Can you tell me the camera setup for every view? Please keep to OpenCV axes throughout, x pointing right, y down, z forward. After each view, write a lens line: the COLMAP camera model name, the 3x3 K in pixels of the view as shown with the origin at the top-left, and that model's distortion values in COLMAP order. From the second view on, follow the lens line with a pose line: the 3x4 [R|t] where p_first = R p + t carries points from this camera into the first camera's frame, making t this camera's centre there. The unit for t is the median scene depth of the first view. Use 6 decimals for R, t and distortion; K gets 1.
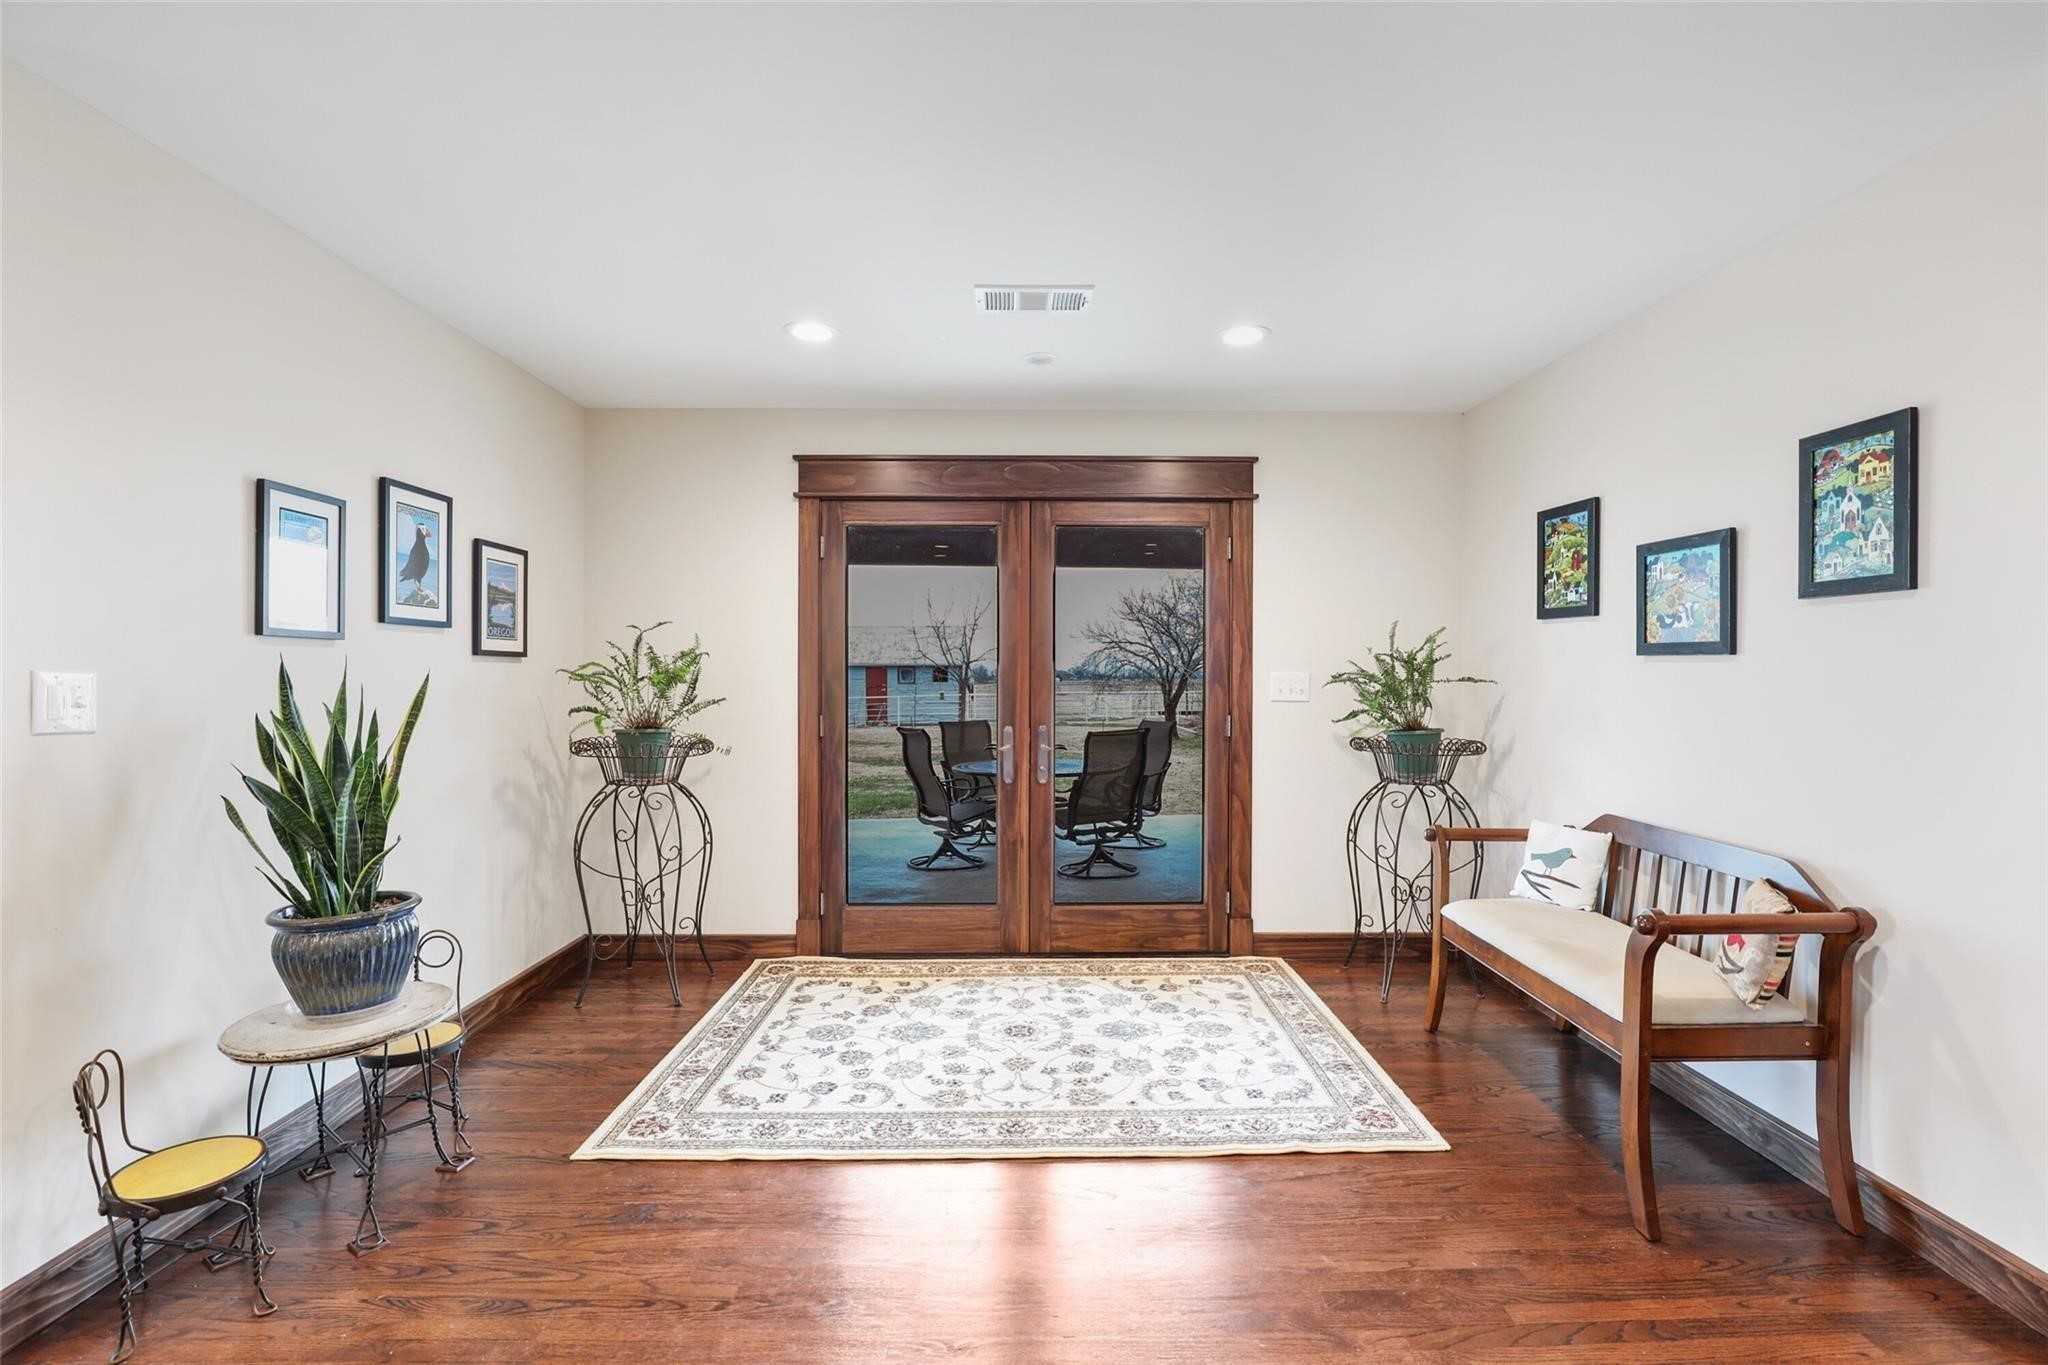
lens RADIAL K [[919.8, 0, 1098.7], [0, 919.8, 681.7], [0, 0, 1]] dist [-0.027571, 0.000143]
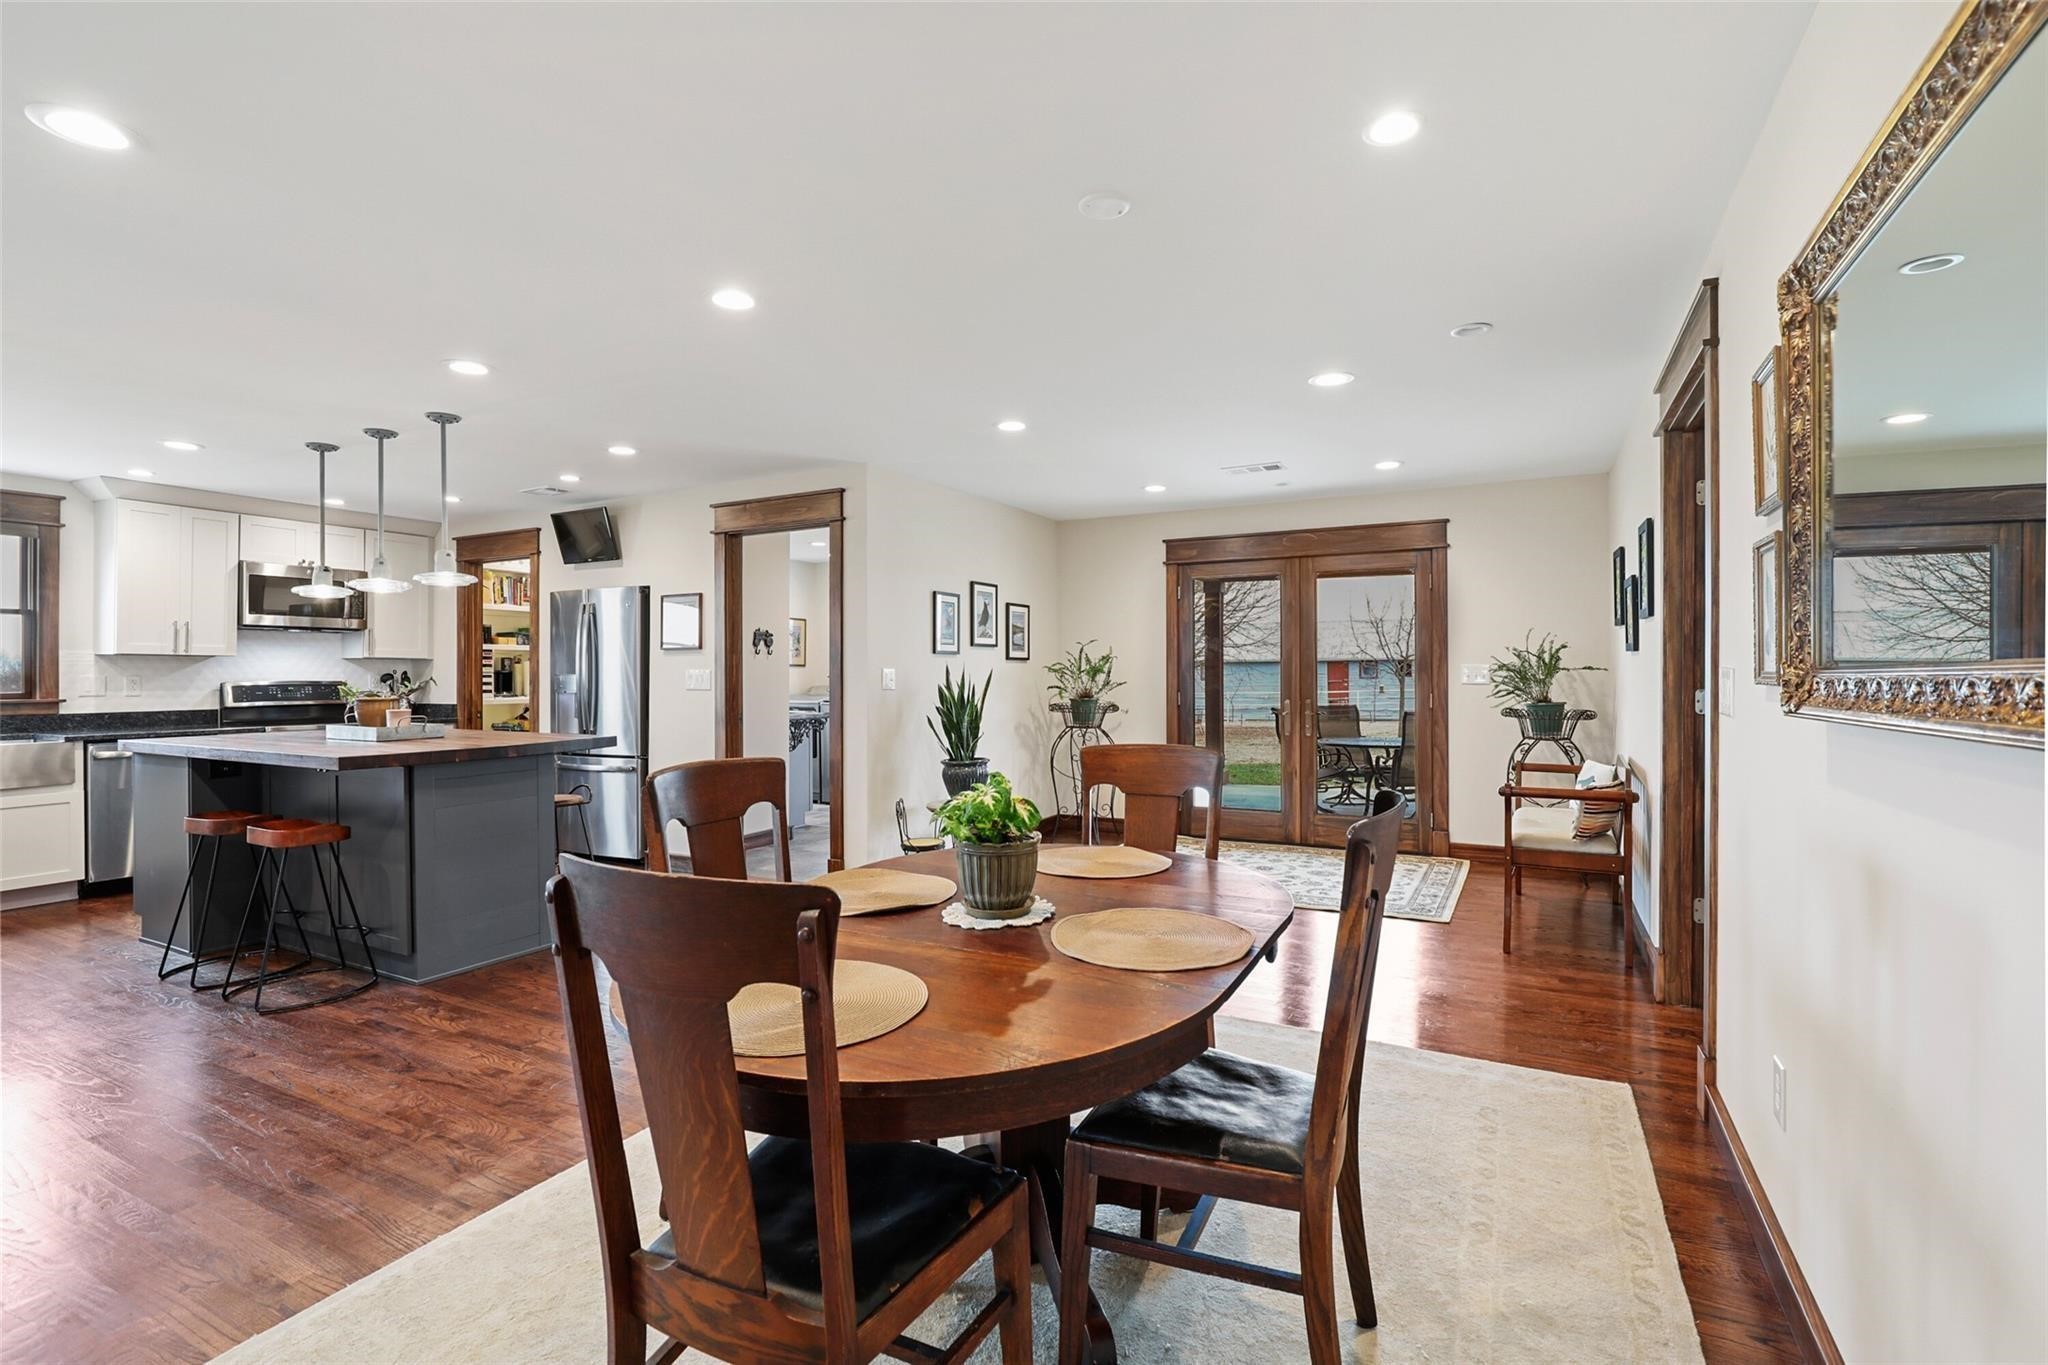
lens RADIAL K [[1061.0, 0, 1019.8], [0, 1061.0, 671.5], [0, 0, 1]] dist [0.000092, 0.008151]
pose [[0.835811, -0.005446, -0.548991, 0.610424], [0.002173, 0.999976, -0.006612, 0.012223], [0.549014, 0.004333, 0.835802, -0.923820]]
